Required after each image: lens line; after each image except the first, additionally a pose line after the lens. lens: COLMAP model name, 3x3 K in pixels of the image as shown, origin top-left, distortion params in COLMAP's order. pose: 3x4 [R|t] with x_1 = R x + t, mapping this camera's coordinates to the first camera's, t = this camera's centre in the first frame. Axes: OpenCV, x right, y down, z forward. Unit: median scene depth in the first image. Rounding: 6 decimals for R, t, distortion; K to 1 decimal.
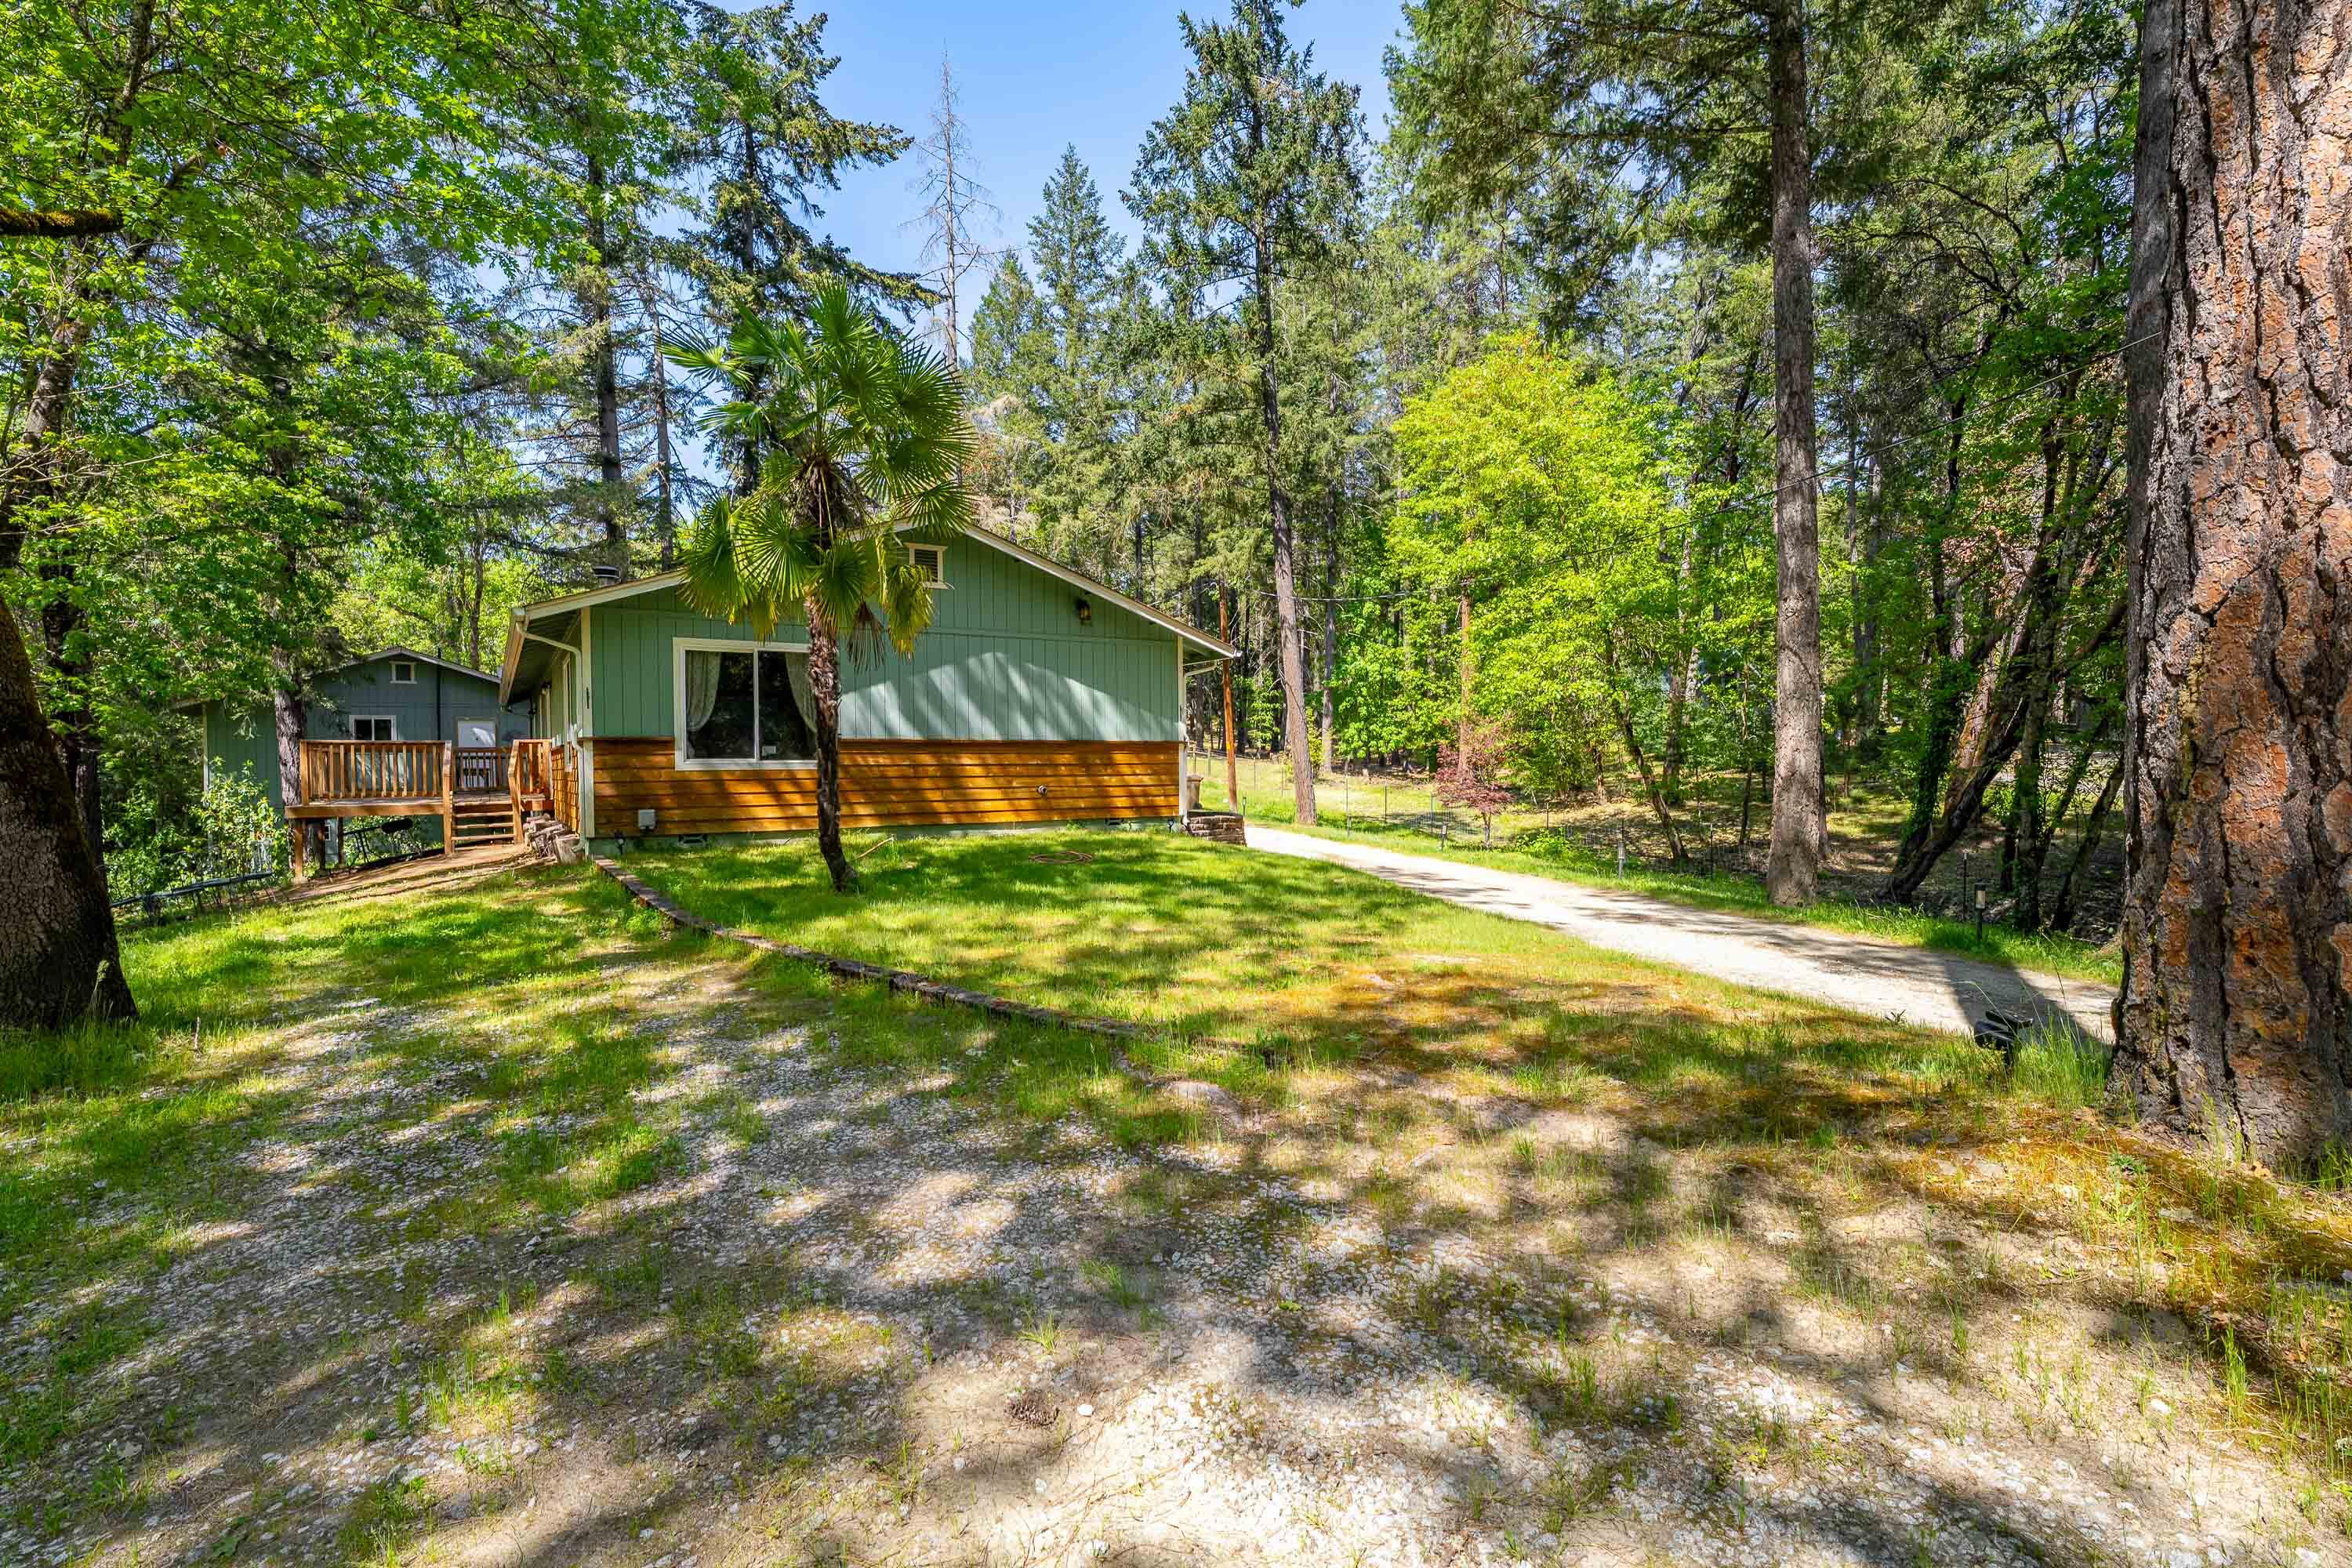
lens RADIAL K [[1101.8, 0, 1174.1], [0, 1101.8, 782.5], [0, 0, 1]] dist [0.000403, 0.000107]
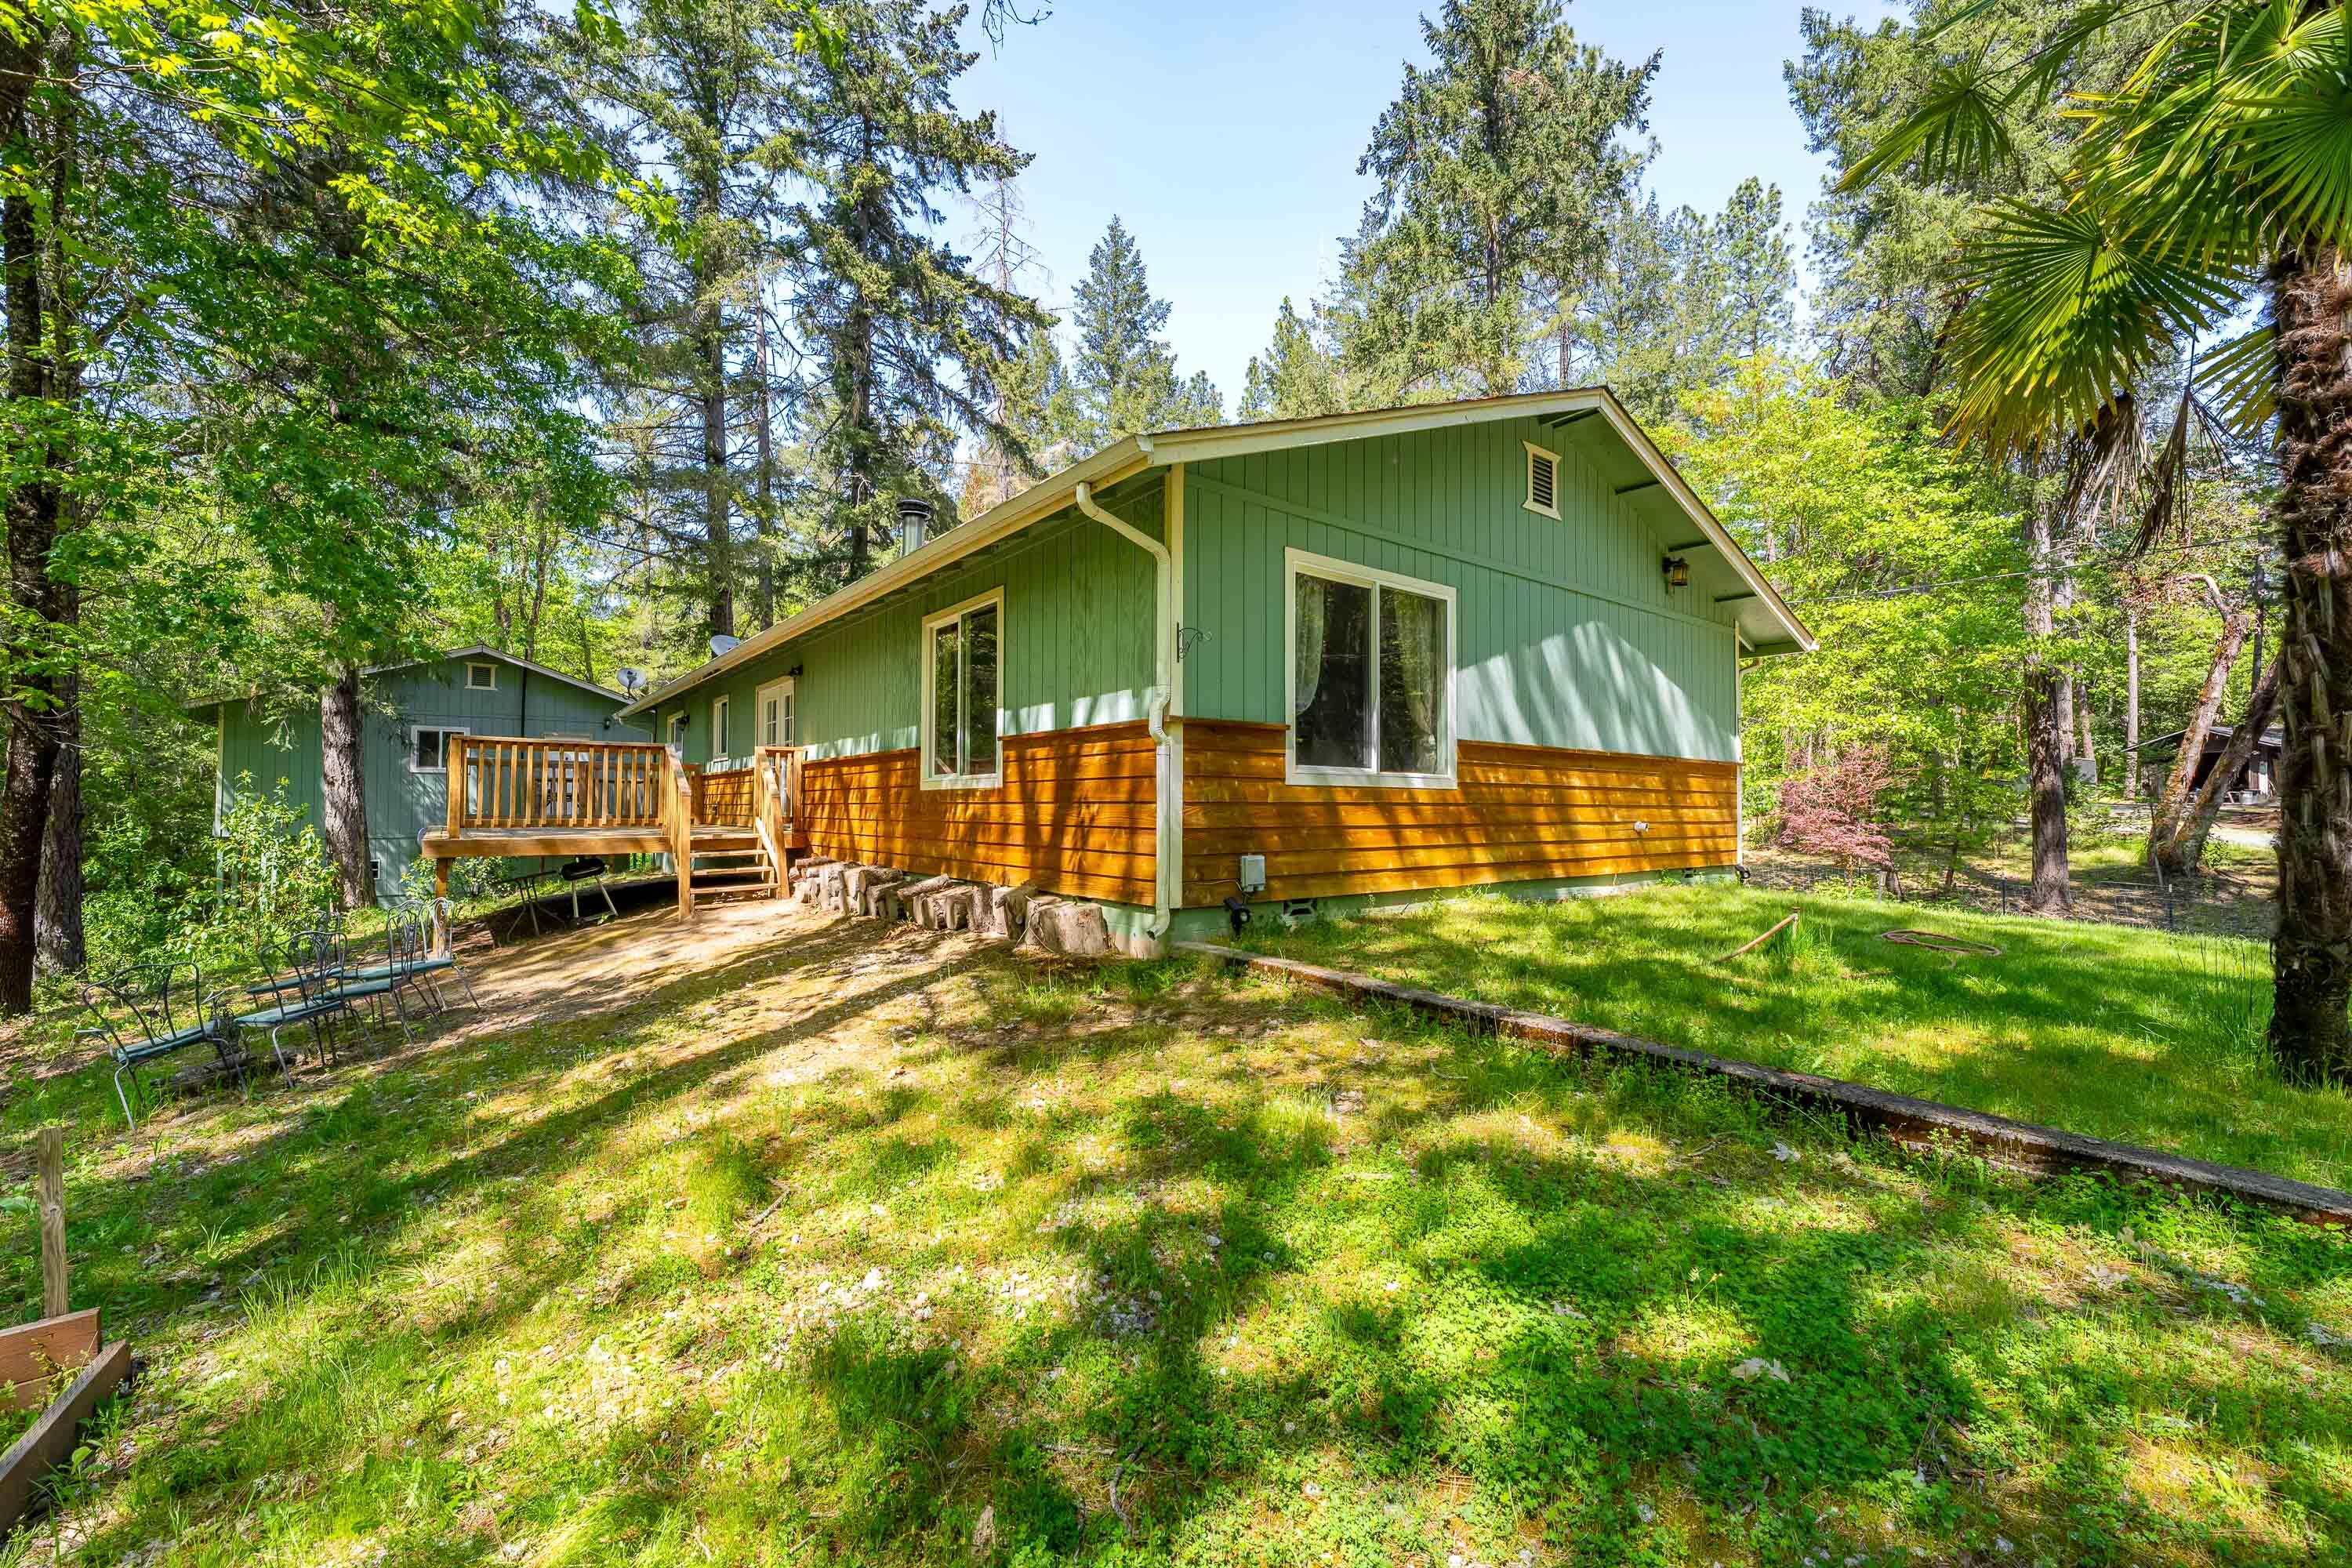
lens RADIAL K [[942.9, 0, 1178.8], [0, 942.9, 781.2], [0, 0, 1]] dist [-0.001978, -0.000041]
pose [[0.994117, 0.016316, 0.107078, -0.296440], [-0.011719, 0.998988, -0.043418, 0.004628], [-0.107678, 0.041908, 0.993302, 0.285038]]
